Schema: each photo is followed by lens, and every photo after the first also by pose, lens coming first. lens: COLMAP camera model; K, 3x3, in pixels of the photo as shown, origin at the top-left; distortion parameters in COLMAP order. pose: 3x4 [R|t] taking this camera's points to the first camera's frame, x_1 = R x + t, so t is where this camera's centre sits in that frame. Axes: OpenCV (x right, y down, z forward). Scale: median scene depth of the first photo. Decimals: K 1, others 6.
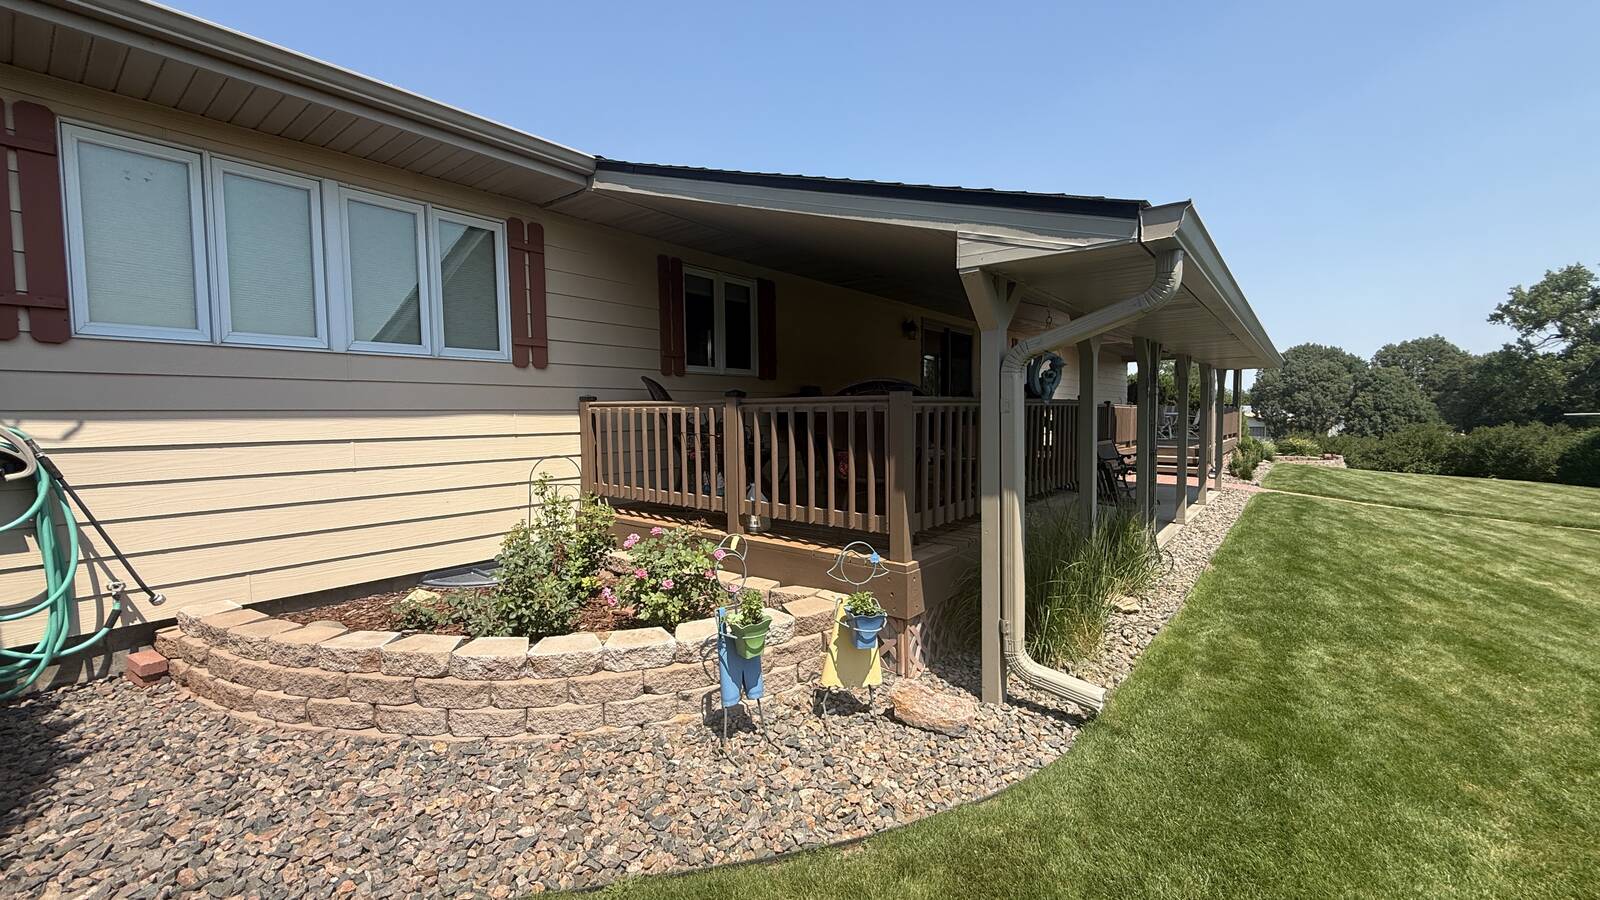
lens RADIAL K [[641.6, 0, 796.5], [0, 641.6, 449.6], [0, 0, 1]] dist [-0.001420, 0.000223]
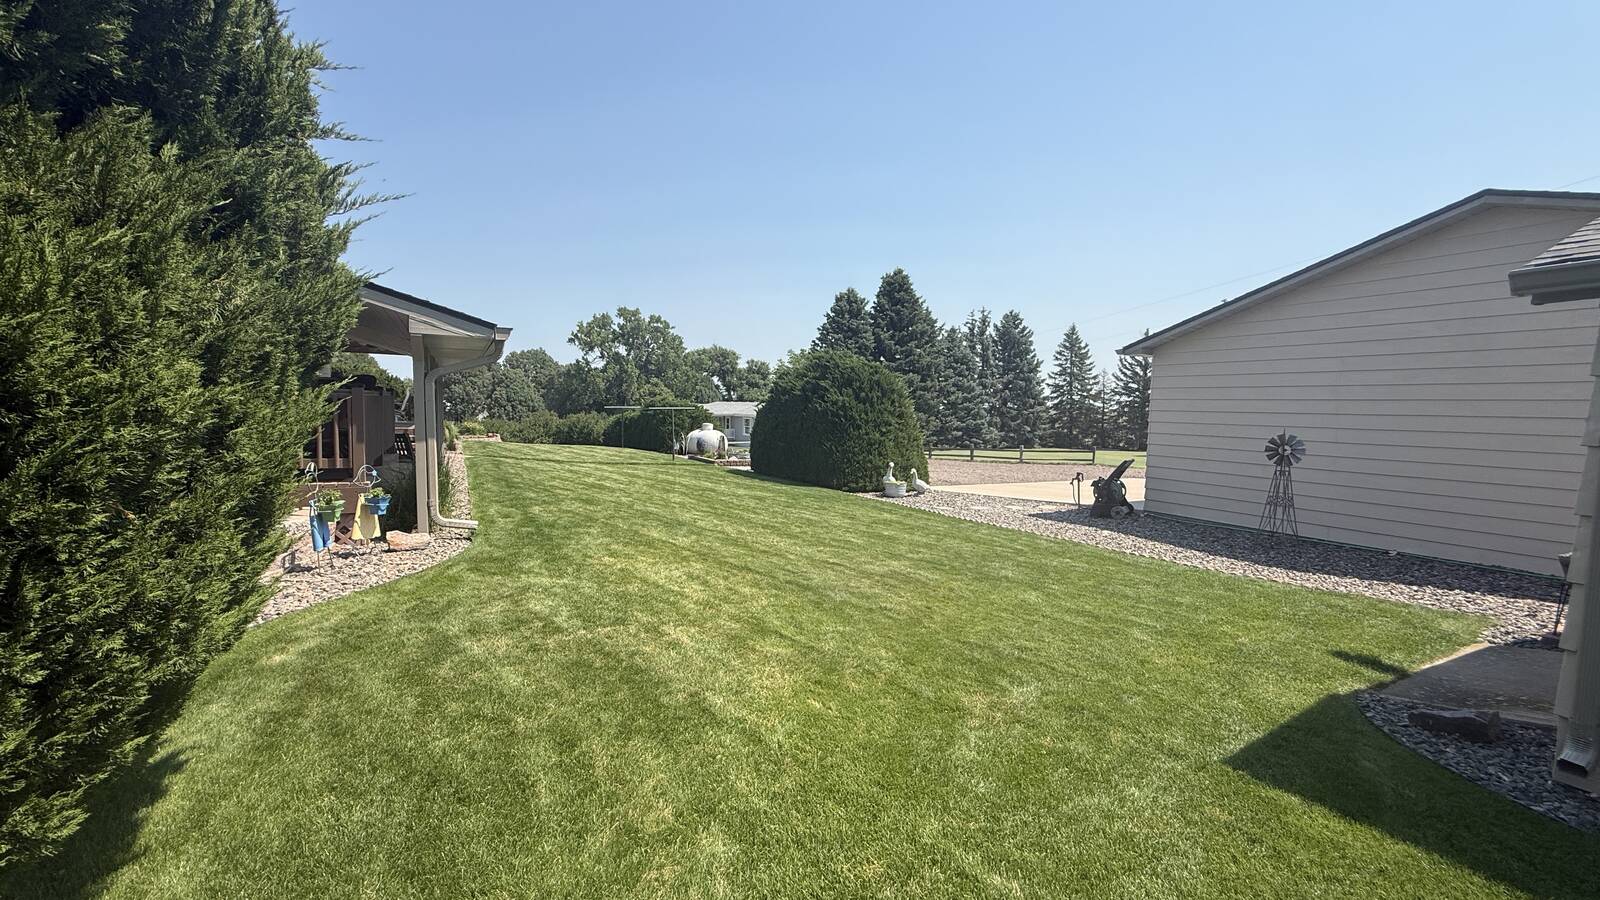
lens RADIAL K [[641.6, 0, 798.0], [0, 641.6, 450.2], [0, 0, 1]] dist [-0.001420, 0.000223]
pose [[0.393074, -0.048460, 0.918229, -0.086763], [0.029284, 0.998763, 0.040175, 0.003341], [-0.919041, 0.011097, 0.394007, -0.072920]]
